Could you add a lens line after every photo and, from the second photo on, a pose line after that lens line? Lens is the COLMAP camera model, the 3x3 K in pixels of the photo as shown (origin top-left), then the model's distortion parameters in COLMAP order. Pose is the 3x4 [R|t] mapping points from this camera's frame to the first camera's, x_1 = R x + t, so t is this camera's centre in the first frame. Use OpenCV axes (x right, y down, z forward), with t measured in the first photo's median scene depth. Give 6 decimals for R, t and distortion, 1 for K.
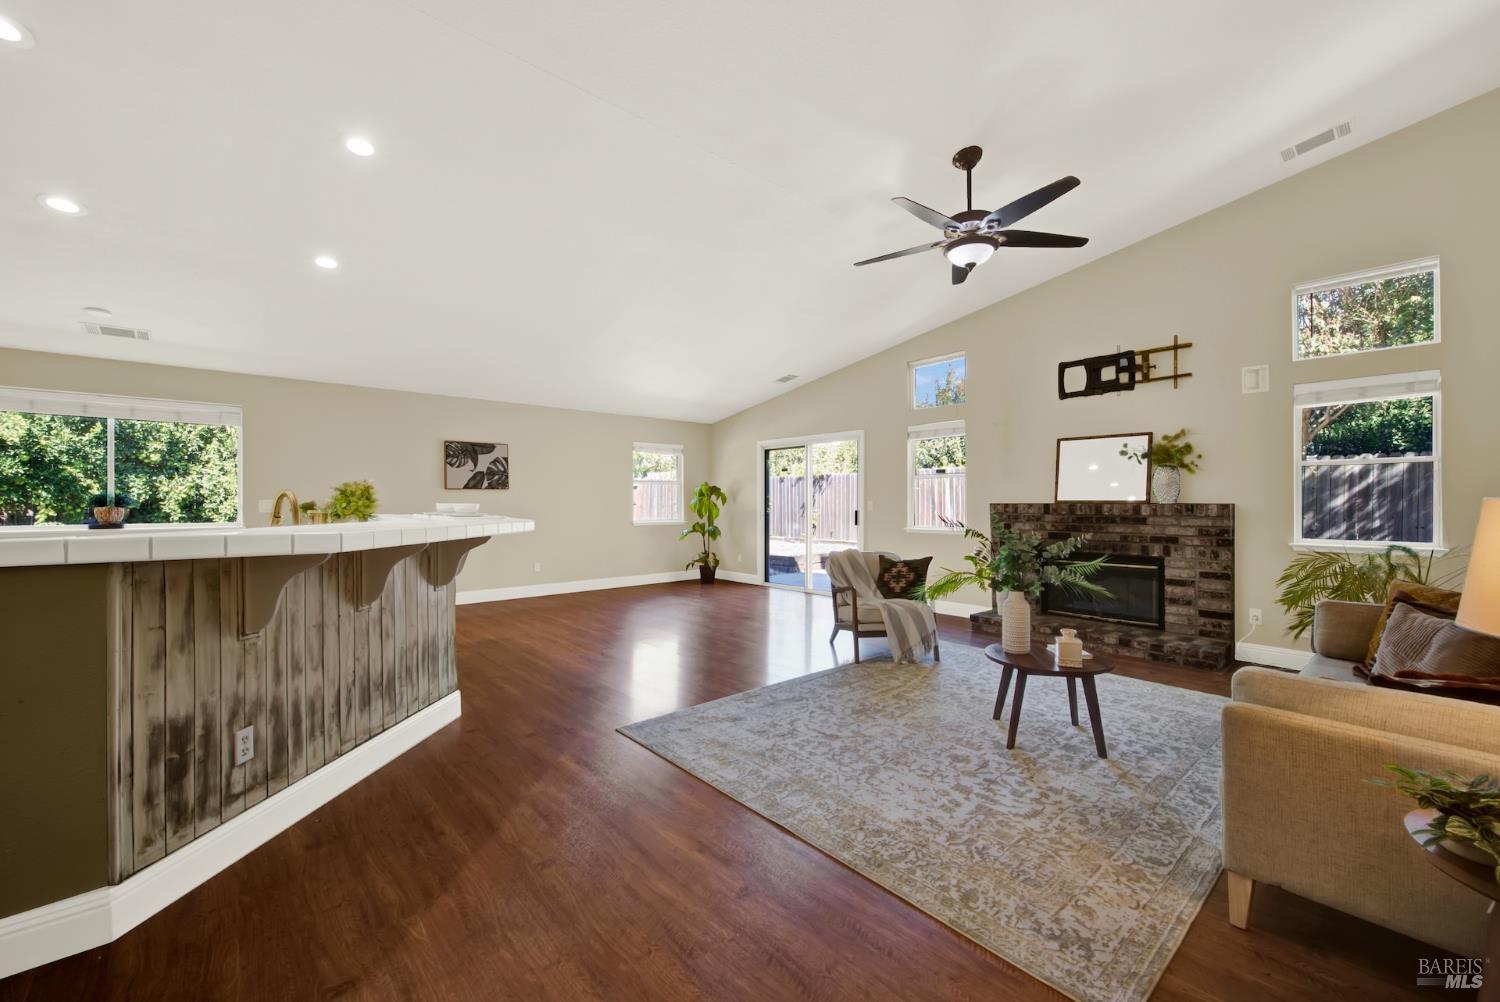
lens RADIAL K [[599.3, 0, 756.8], [0, 599.3, 505.0], [0, 0, 1]] dist [0.004682, -0.003065]
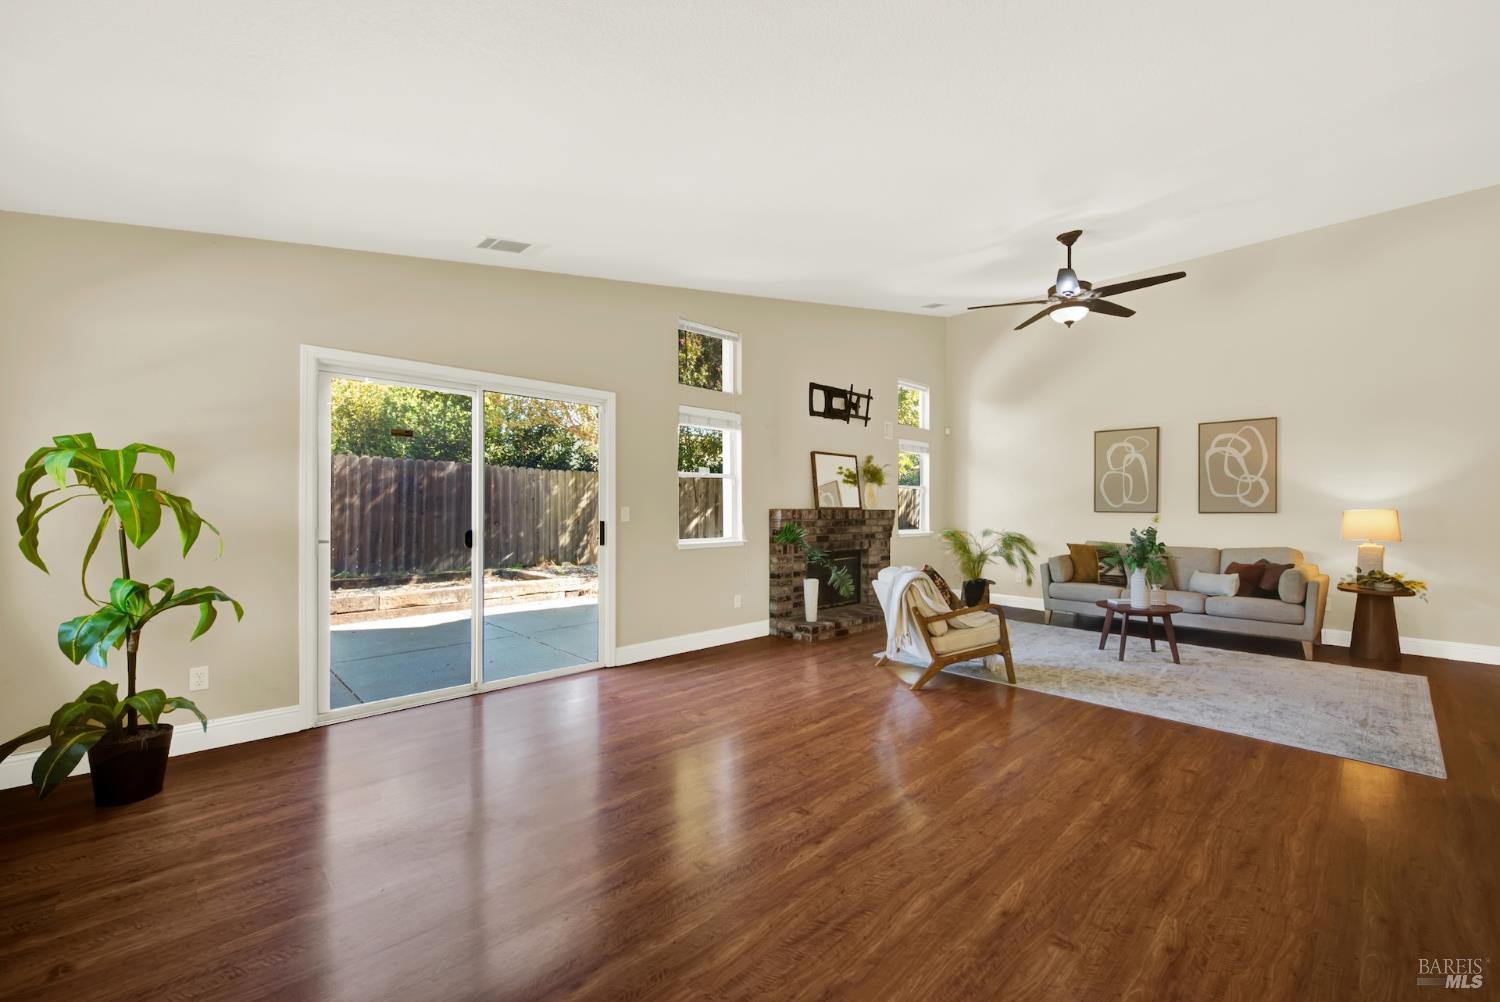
lens RADIAL K [[599.3, 0, 756.8], [0, 599.3, 505.0], [0, 0, 1]] dist [0.004682, -0.003065]
pose [[-0.032265, 0.003879, 0.999472, -0.600138], [0.001840, 0.999991, -0.003822, -0.007102], [-0.999478, 0.001716, -0.032272, 1.145090]]
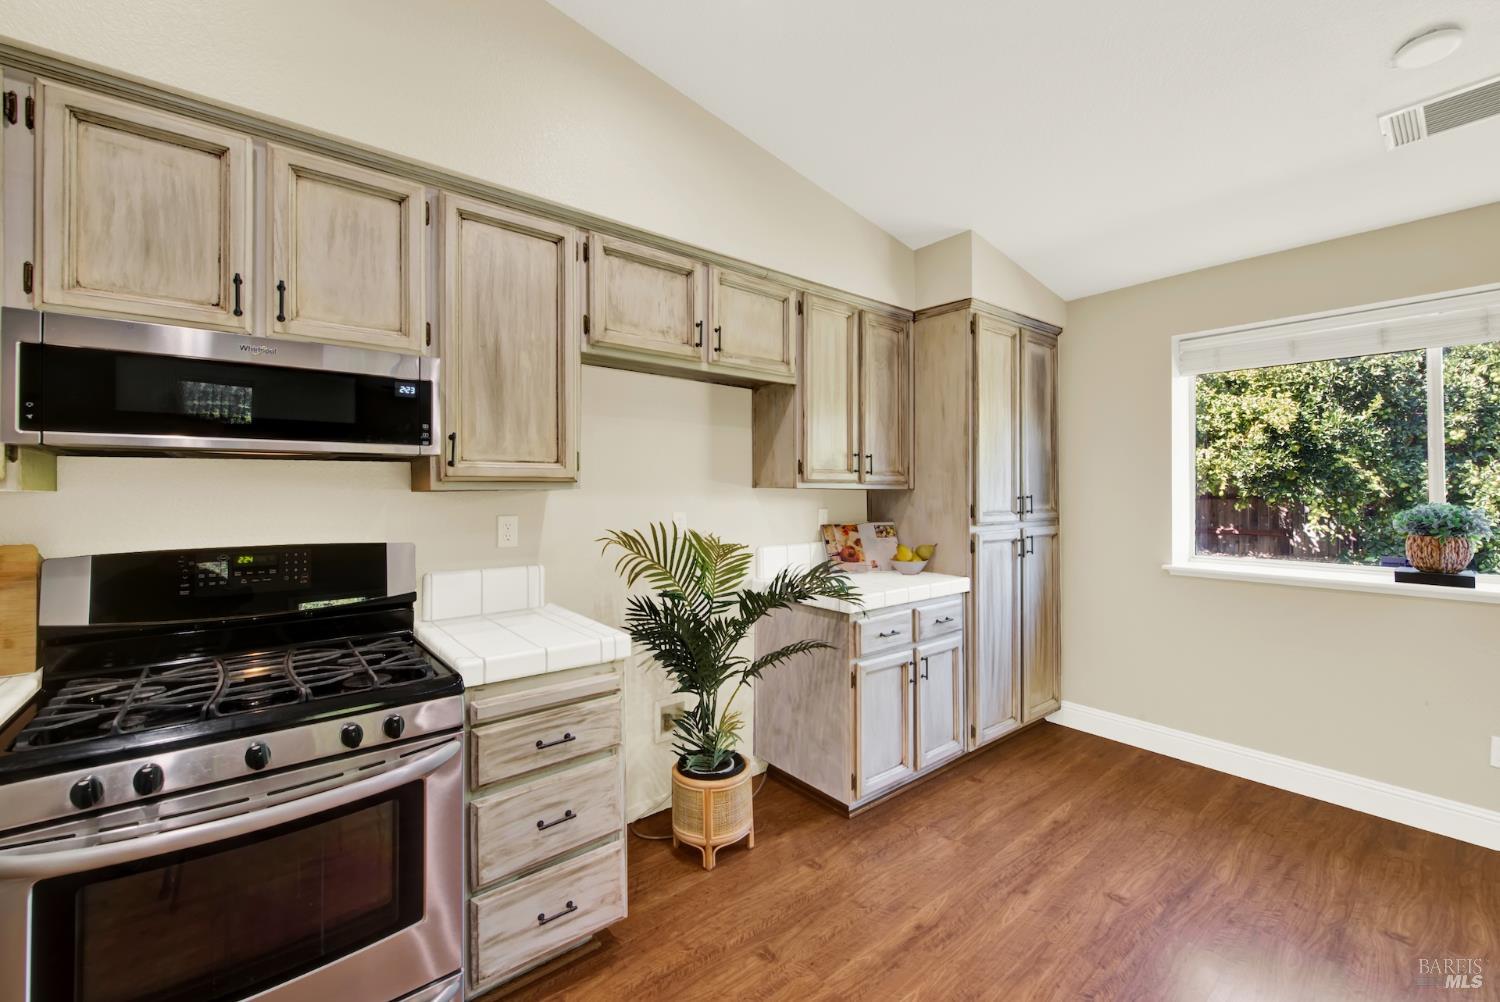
lens RADIAL K [[607.6, 0, 758.9], [0, 607.6, 483.5], [0, 0, 1]] dist [-0.001978, -0.000501]
pose [[-0.043340, -0.012086, -0.998987, -0.556929], [-0.000822, 0.999927, -0.012062, -0.029378], [0.999060, 0.000298, -0.043347, 0.468222]]
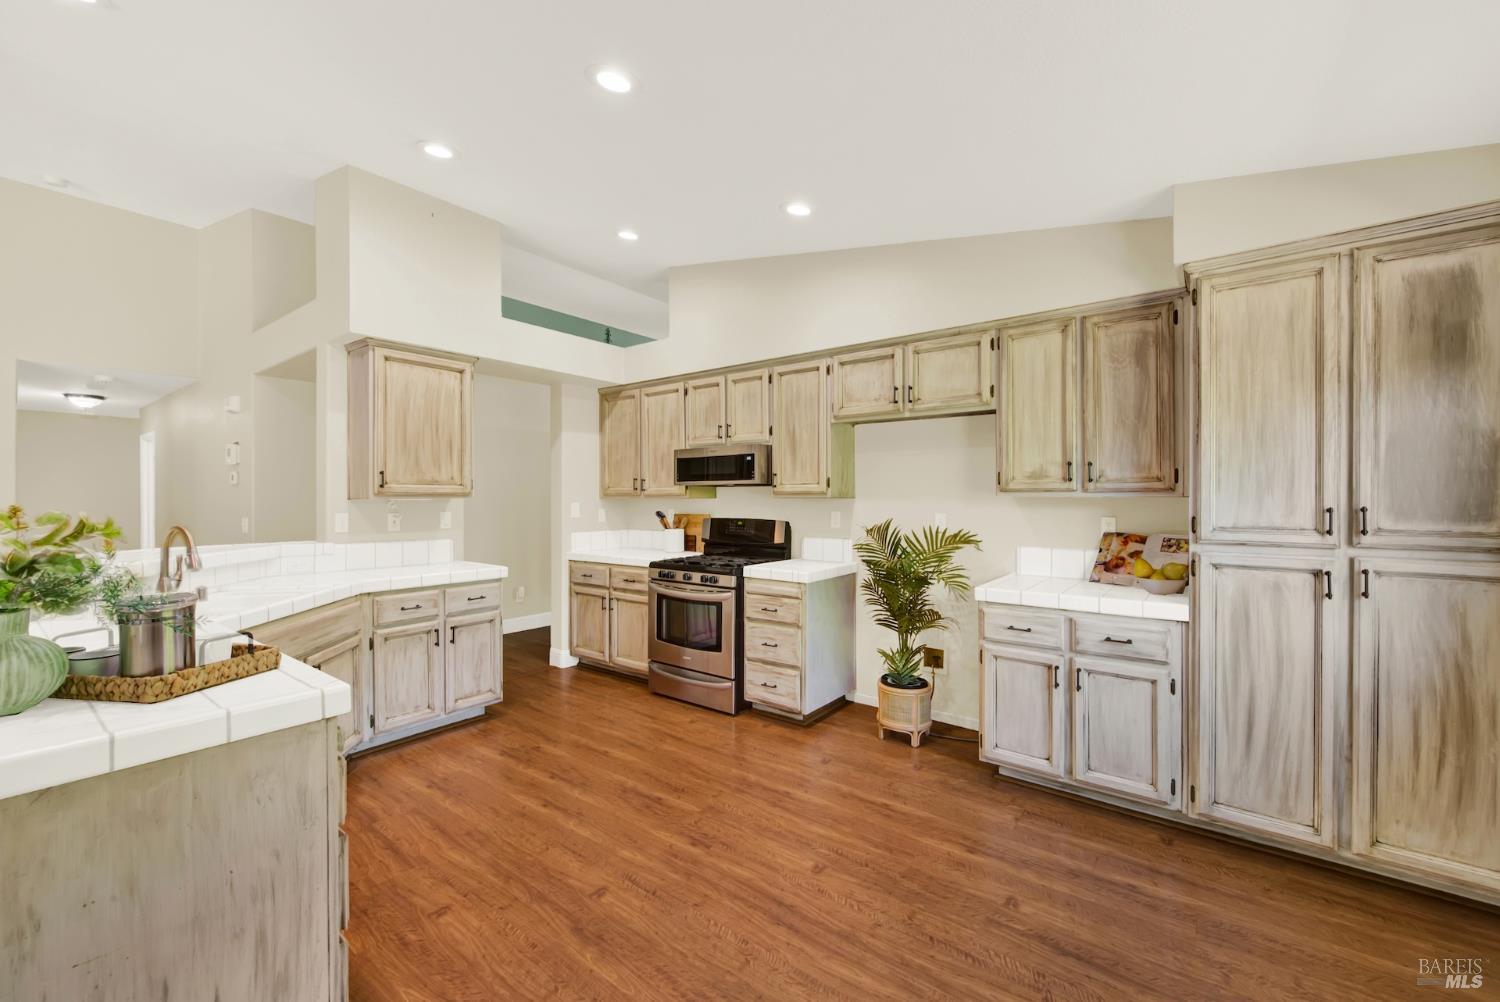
lens RADIAL K [[603.2, 0, 759.0], [0, 603.2, 497.7], [0, 0, 1]] dist [0.001043, -0.000777]
pose [[-0.982200, 0.001796, -0.187830, -0.712614], [0.000897, 0.999988, 0.004870, -0.033343], [0.187837, 0.004615, -0.982189, 0.995594]]
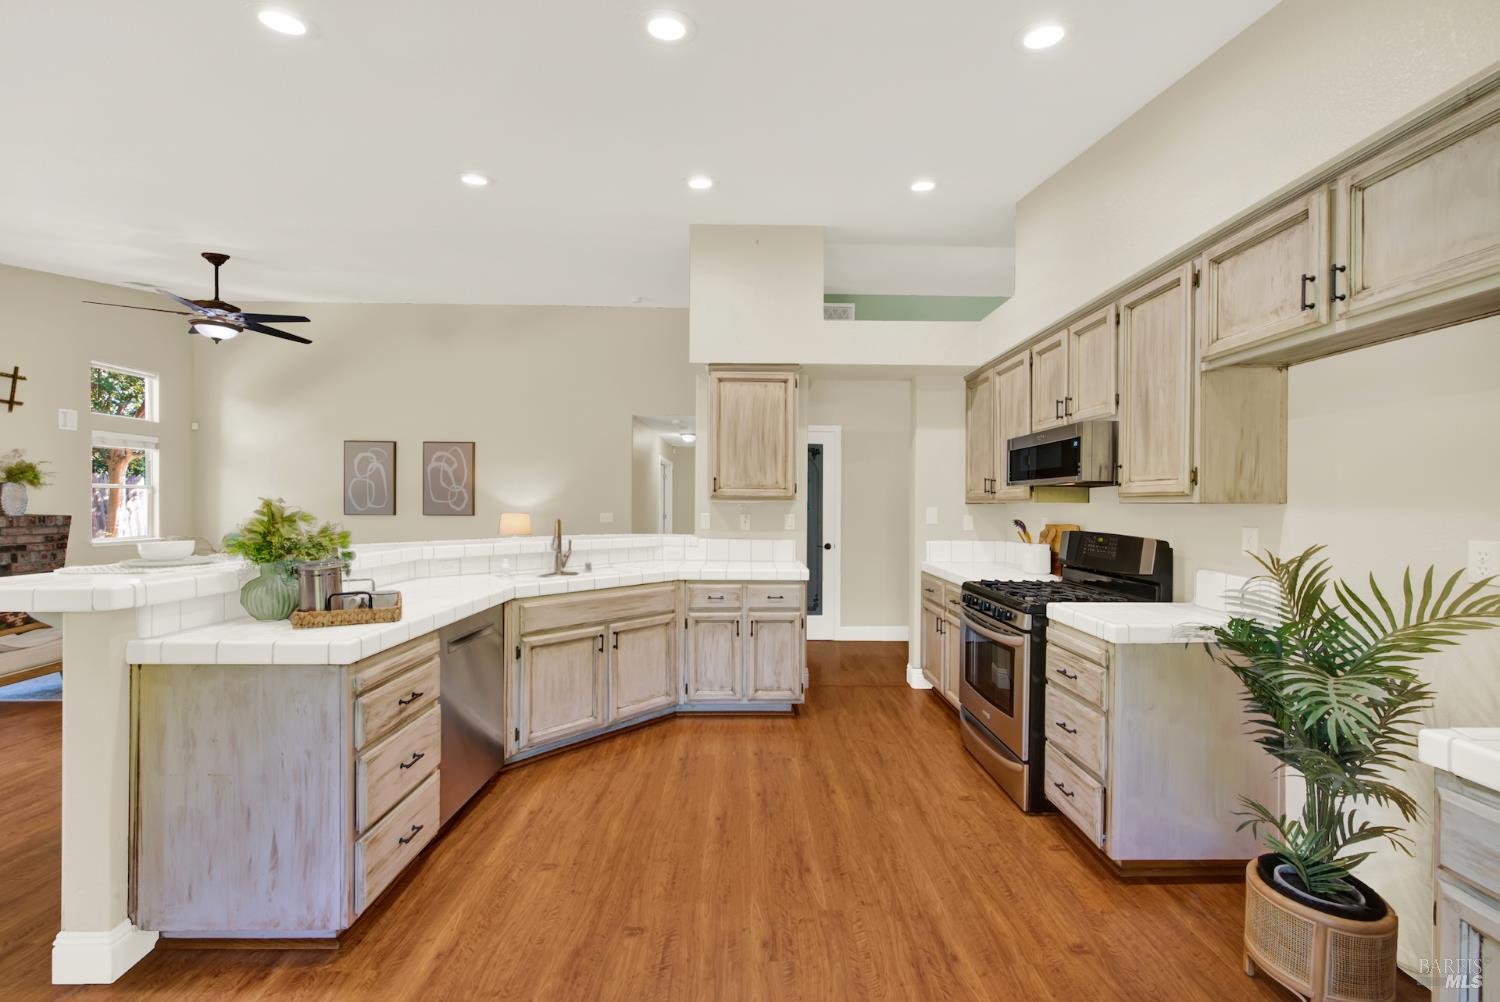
lens RADIAL K [[599.3, 0, 756.8], [0, 599.3, 505.0], [0, 0, 1]] dist [0.004682, -0.003065]
pose [[-0.754583, -0.007230, 0.656164, -0.958114], [-0.002822, 0.999966, 0.007773, -0.030761], [-0.656198, 0.004014, -0.754578, 0.820920]]
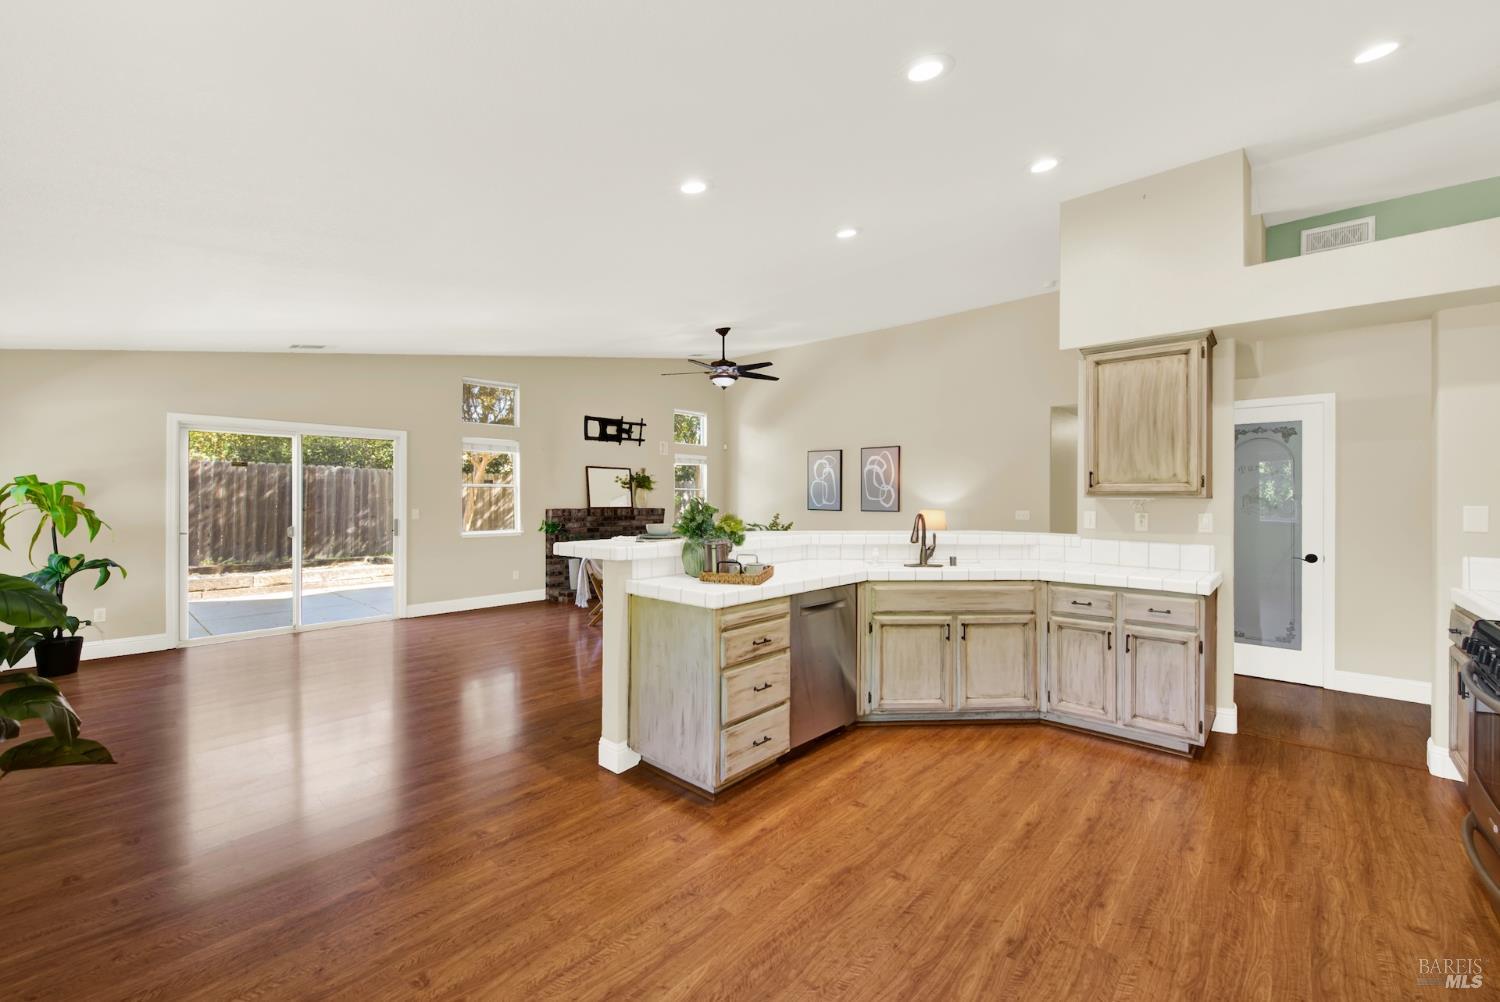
lens RADIAL K [[603.2, 0, 759.0], [0, 603.2, 497.7], [0, 0, 1]] dist [0.001043, -0.000777]
pose [[-0.112460, 0.000181, 0.993656, -1.059481], [0.001096, 0.999999, -0.000058, -0.029973], [-0.993656, 0.001083, -0.112460, 0.743647]]
